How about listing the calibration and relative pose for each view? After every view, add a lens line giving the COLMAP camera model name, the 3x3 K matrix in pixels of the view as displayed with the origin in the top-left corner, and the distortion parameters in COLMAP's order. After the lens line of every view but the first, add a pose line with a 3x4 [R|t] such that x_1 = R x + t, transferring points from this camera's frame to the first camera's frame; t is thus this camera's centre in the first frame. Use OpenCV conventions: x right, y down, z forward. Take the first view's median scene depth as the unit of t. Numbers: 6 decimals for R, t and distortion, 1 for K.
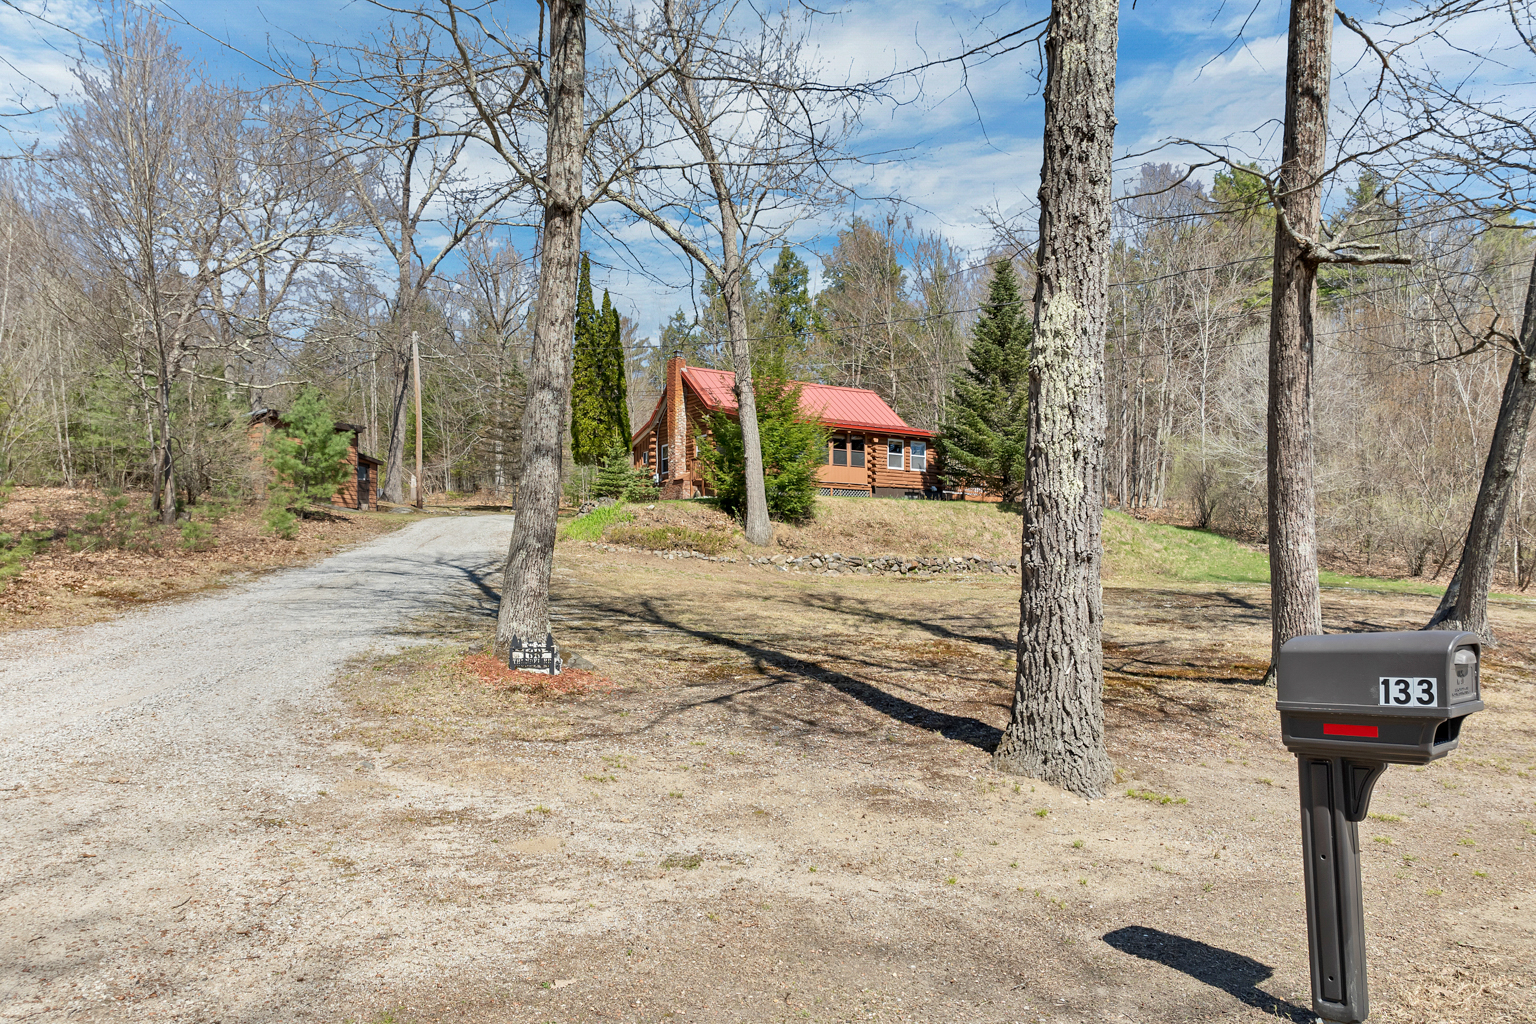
lens RADIAL K [[1100.0, 0, 774.0], [0, 1100.0, 570.5], [0, 0, 1]] dist [-0.029862, -0.002323]
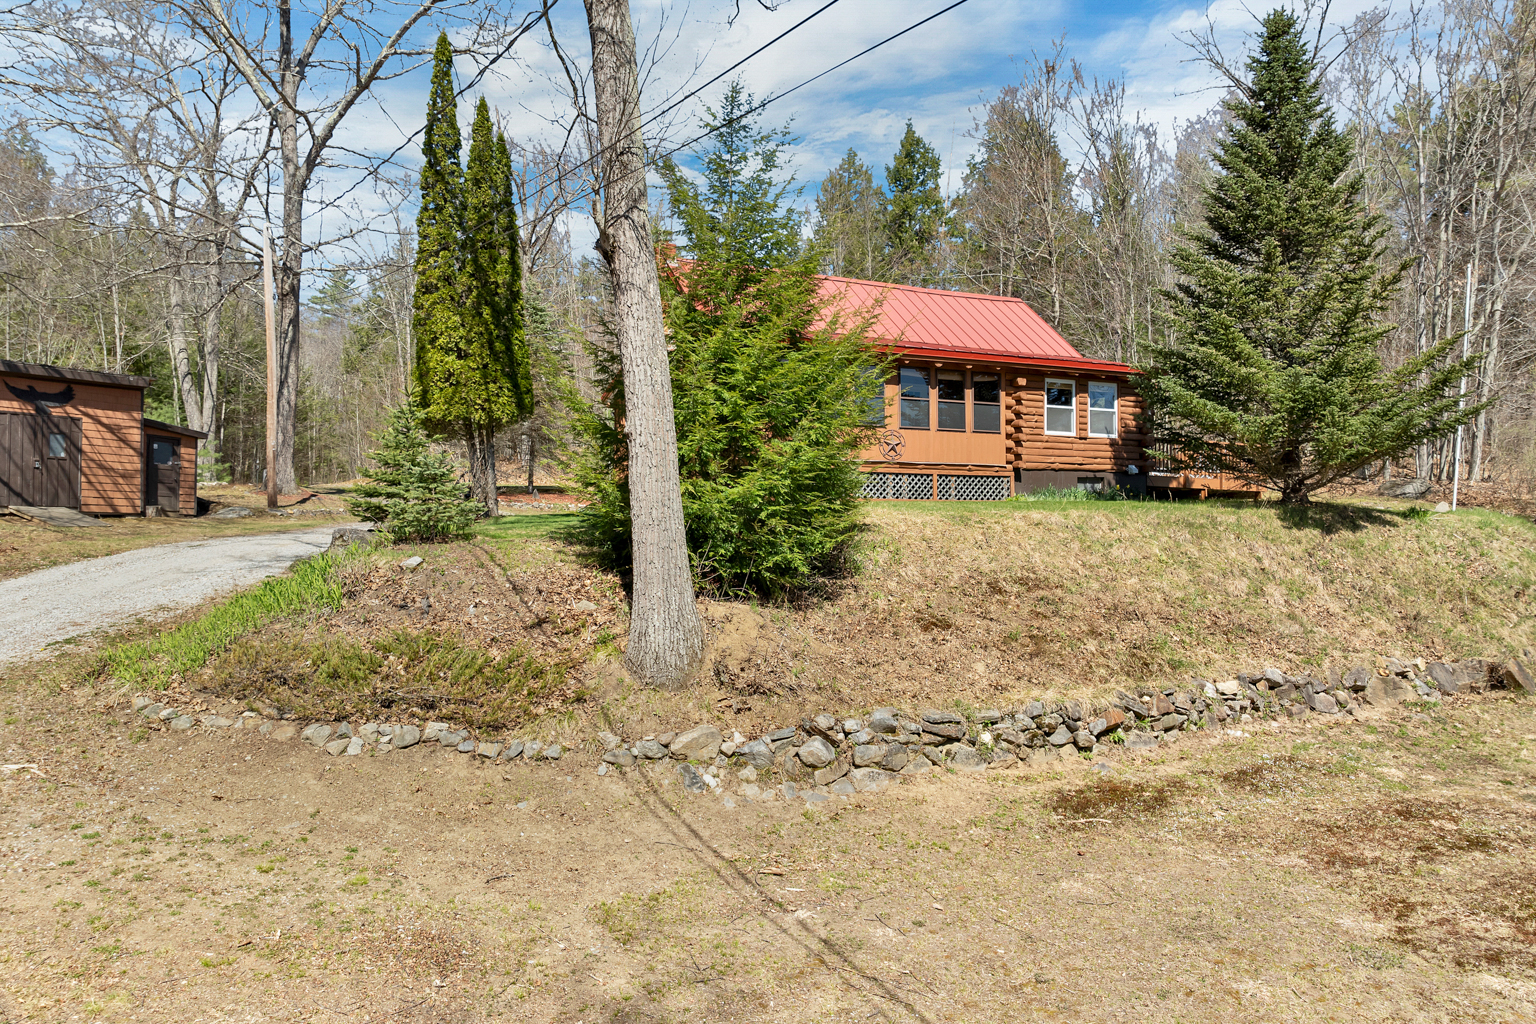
lens RADIAL K [[1105.5, 0, 769.4], [0, 1105.5, 525.7], [0, 0, 1]] dist [-0.036615, 0.003528]
pose [[0.989219, -0.002126, -0.146431, 0.056585], [0.002848, 0.999985, 0.004722, -0.058830], [0.146419, -0.005088, 0.989210, 0.515519]]
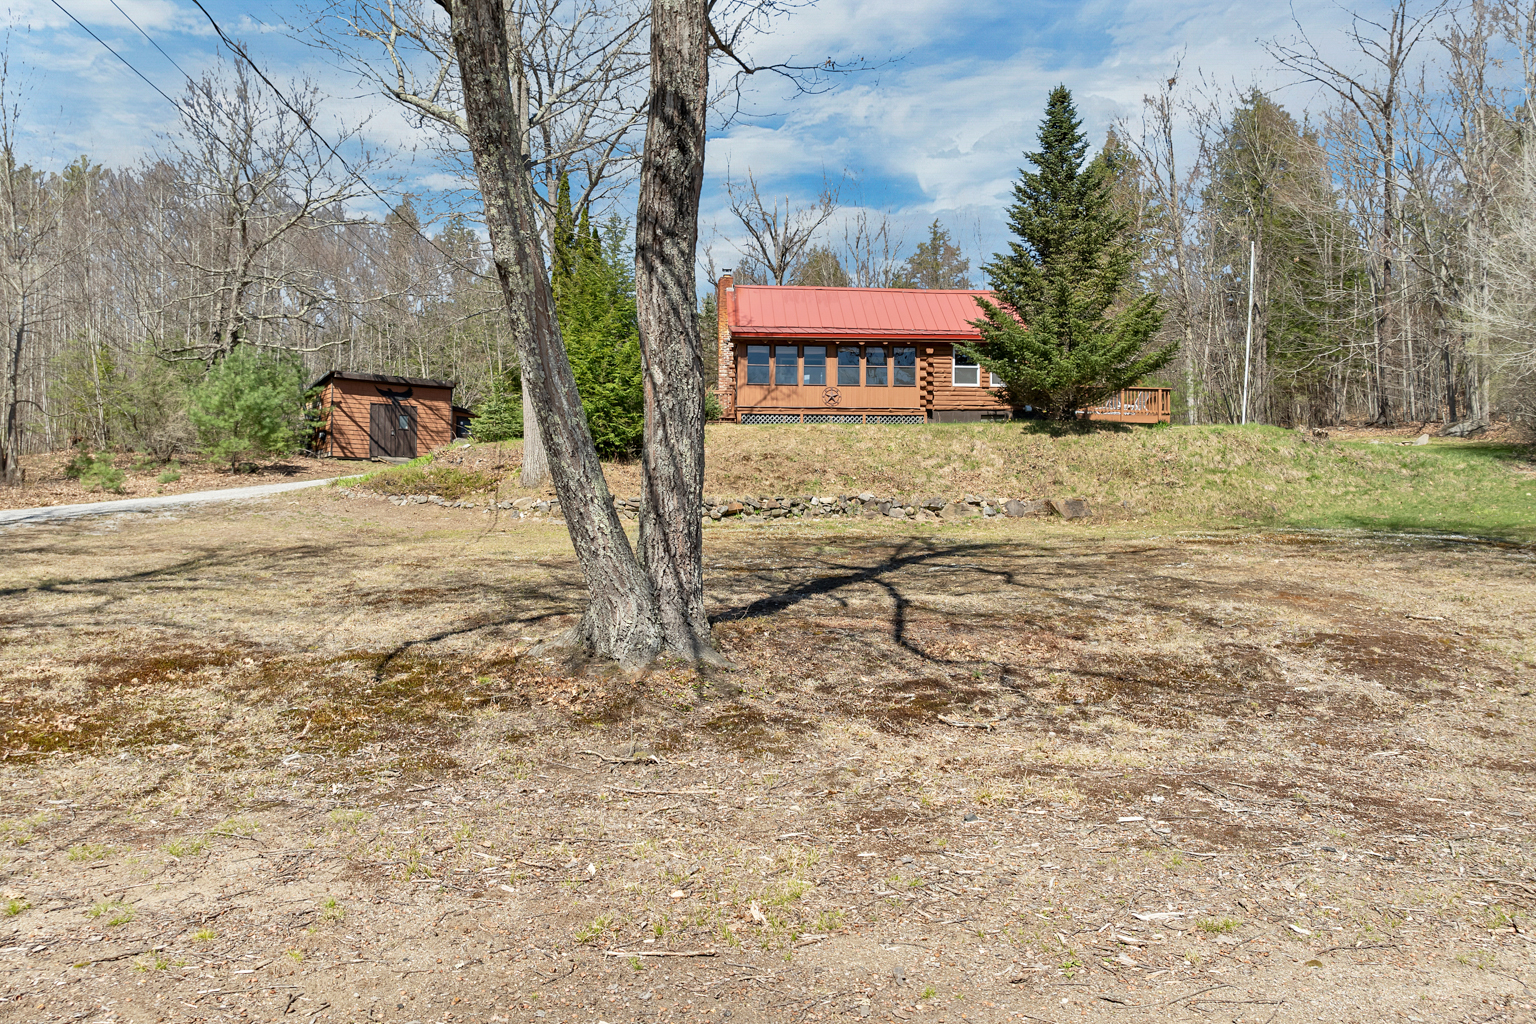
lens RADIAL K [[1105.5, 0, 769.4], [0, 1105.5, 525.7], [0, 0, 1]] dist [-0.036615, 0.003528]
pose [[0.870171, -0.008597, -0.492676, 0.430699], [0.009613, 0.999954, -0.000468, 0.006379], [0.492657, -0.004329, 0.870213, 0.288879]]
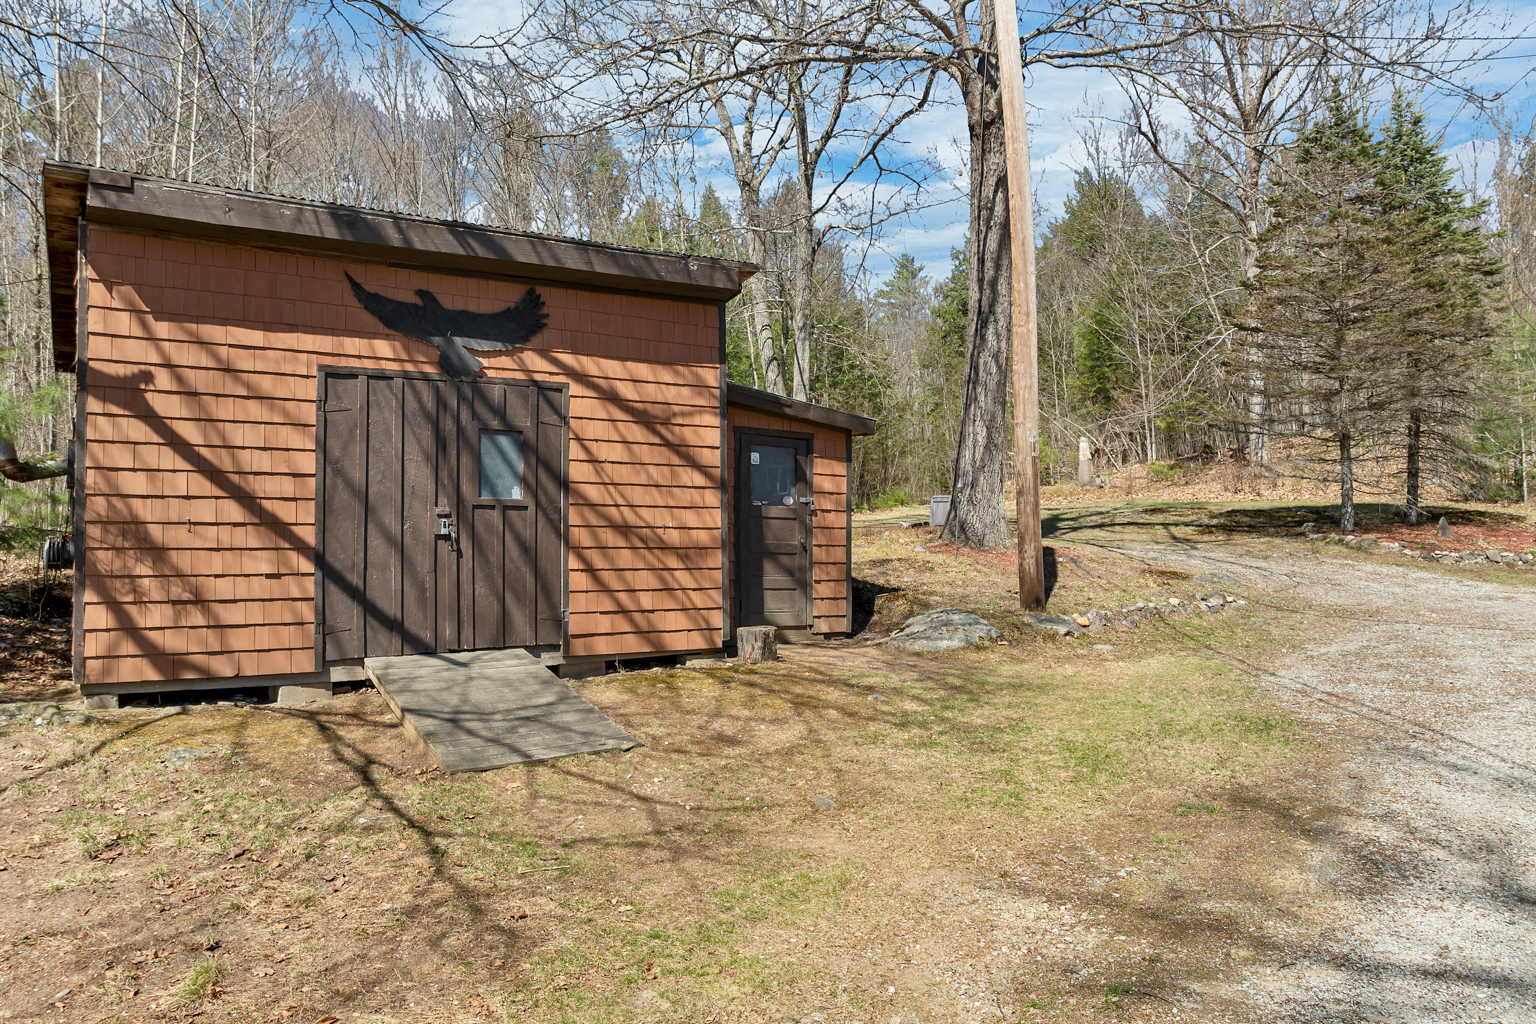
lens RADIAL K [[1105.5, 0, 769.4], [0, 1105.5, 525.7], [0, 0, 1]] dist [-0.036615, 0.003528]
pose [[0.811583, -0.014799, -0.584050, -0.279307], [0.018827, 0.999822, 0.000827, -0.091728], [0.583934, -0.011667, 0.811718, 0.939589]]
